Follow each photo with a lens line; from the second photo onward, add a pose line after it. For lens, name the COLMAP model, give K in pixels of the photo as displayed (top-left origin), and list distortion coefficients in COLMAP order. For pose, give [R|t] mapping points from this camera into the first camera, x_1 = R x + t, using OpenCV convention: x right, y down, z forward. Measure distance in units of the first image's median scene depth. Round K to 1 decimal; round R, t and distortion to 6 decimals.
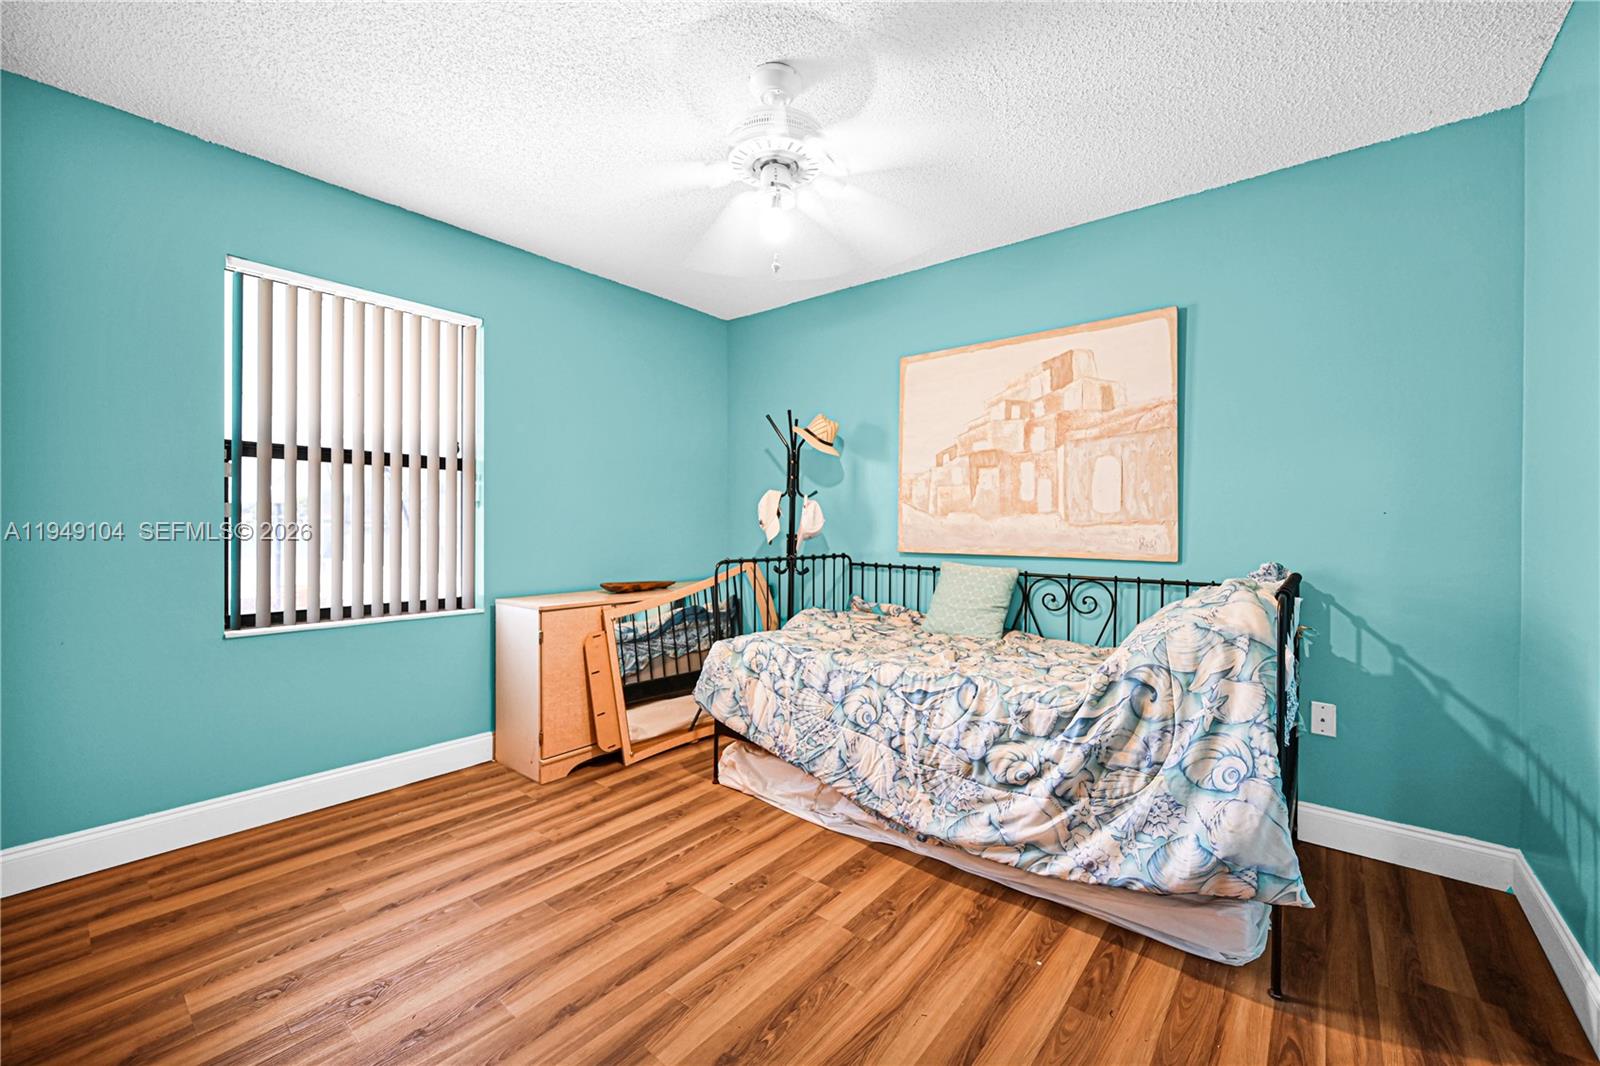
lens RADIAL K [[638.0, 0, 799.6], [0, 638.0, 525.6], [0, 0, 1]] dist [-0.001217, 0.000139]
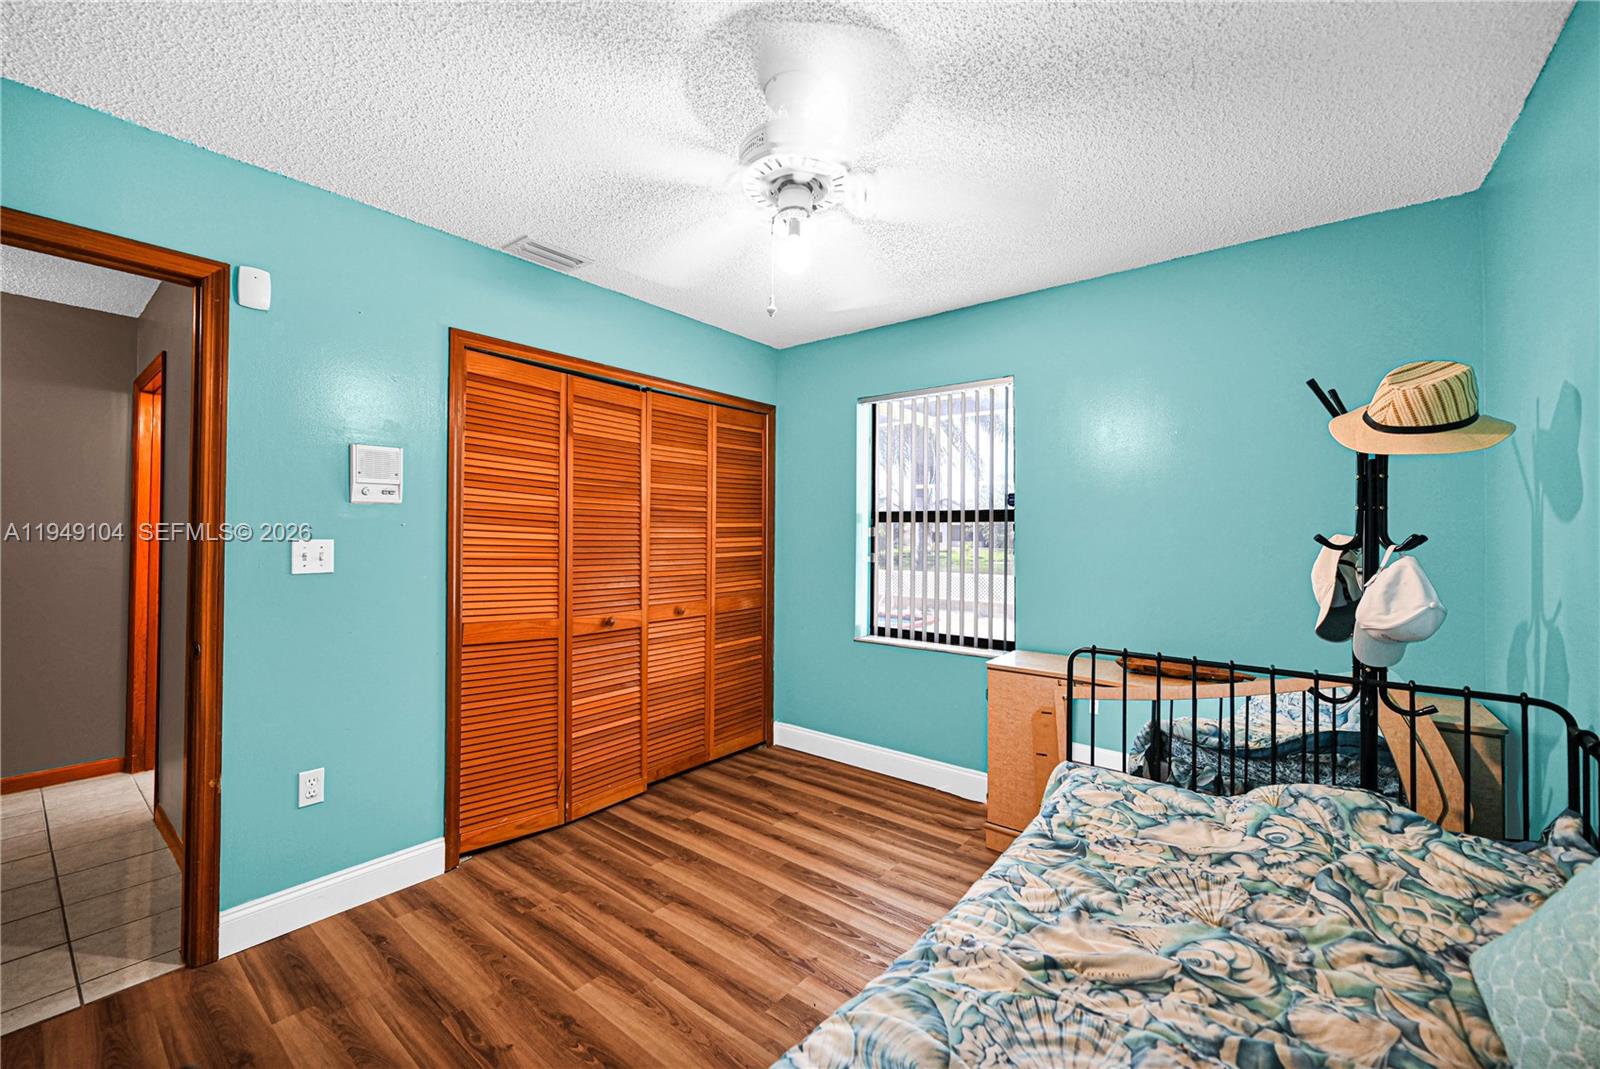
lens RADIAL K [[638.0, 0, 799.6], [0, 638.0, 527.1], [0, 0, 1]] dist [-0.001217, 0.000139]
pose [[0.015614, -0.020836, -0.999661, 0.702834], [-0.008471, 0.999744, -0.020970, -0.071923], [0.999842, 0.008796, 0.015433, 0.854932]]
